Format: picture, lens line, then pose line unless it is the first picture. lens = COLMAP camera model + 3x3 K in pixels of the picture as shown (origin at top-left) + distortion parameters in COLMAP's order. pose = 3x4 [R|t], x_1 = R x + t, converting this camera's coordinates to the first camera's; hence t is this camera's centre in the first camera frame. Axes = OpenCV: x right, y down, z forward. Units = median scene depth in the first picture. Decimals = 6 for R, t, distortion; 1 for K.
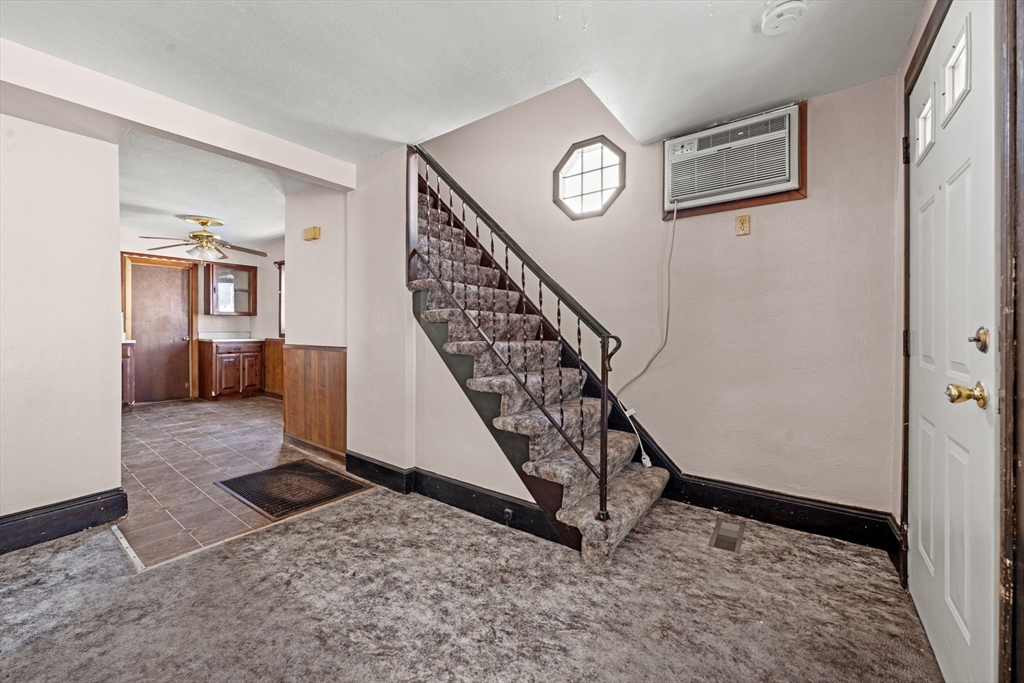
lens RADIAL K [[389.0, 0, 507.7], [0, 389.0, 337.0], [0, 0, 1]] dist [-0.002126, 0.000222]
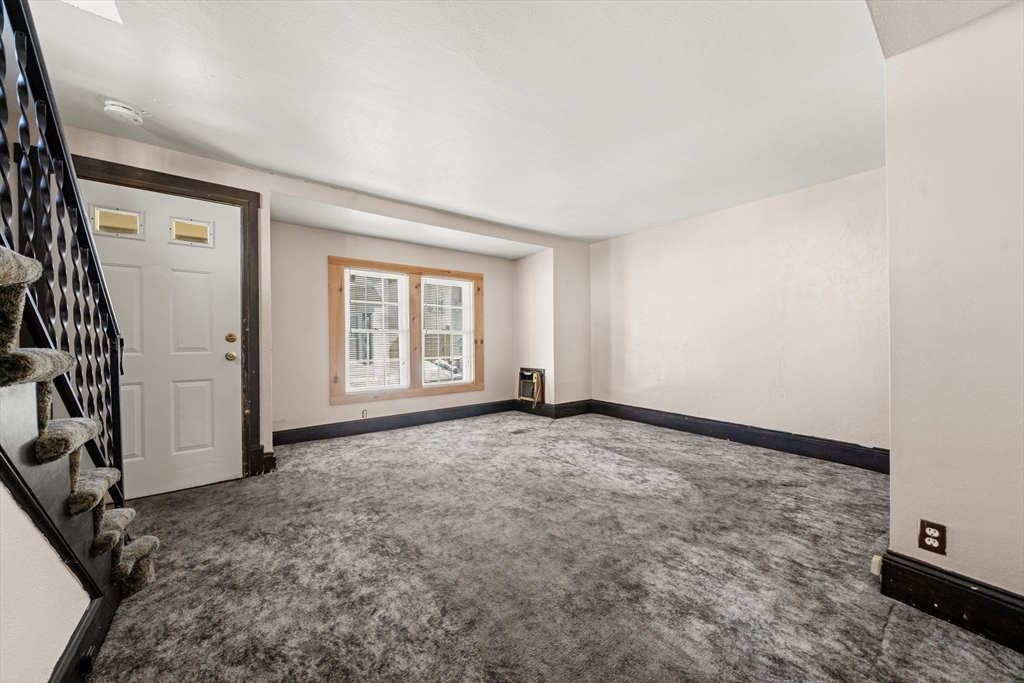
lens RADIAL K [[356.7, 0, 510.3], [0, 356.7, 342.0], [0, 0, 1]] dist [-0.005577, -0.000324]
pose [[-0.959249, 0.005421, 0.282508, -0.865788], [0.011288, 0.999753, 0.019141, 0.009365], [-0.282335, 0.021550, -0.959074, 1.580974]]
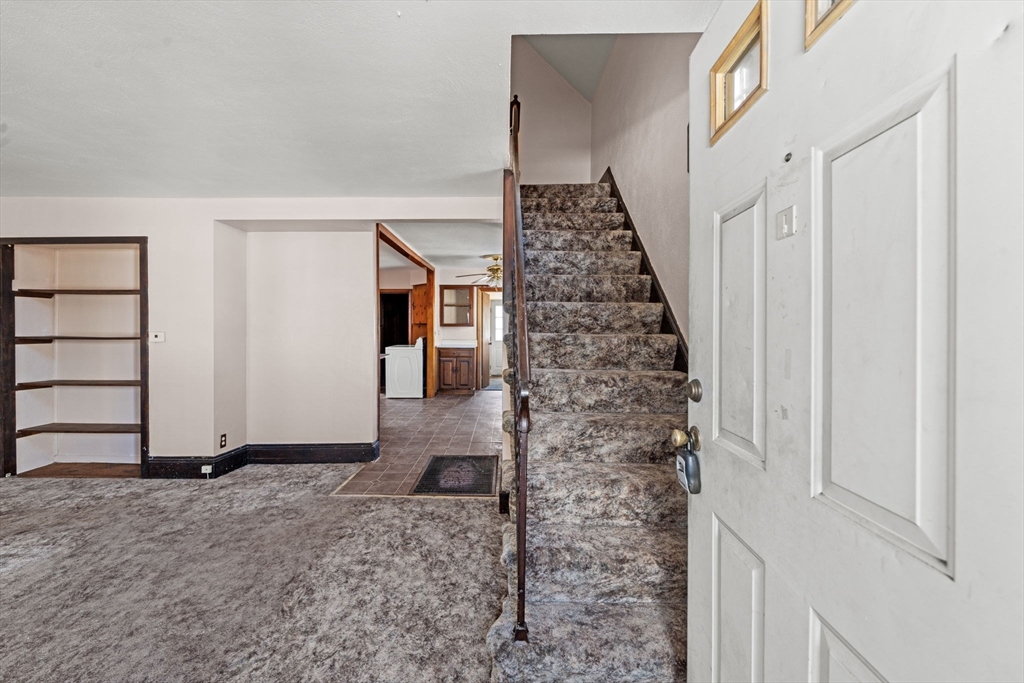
lens RADIAL K [[403.6, 0, 511.8], [0, 403.6, 334.6], [0, 0, 1]] dist [-0.001060, -0.000712]
pose [[0.604437, 0.008550, -0.796607, 0.859535], [-0.017851, 0.999837, -0.002813, -0.085030], [0.796453, 0.015920, 0.604491, 0.557306]]
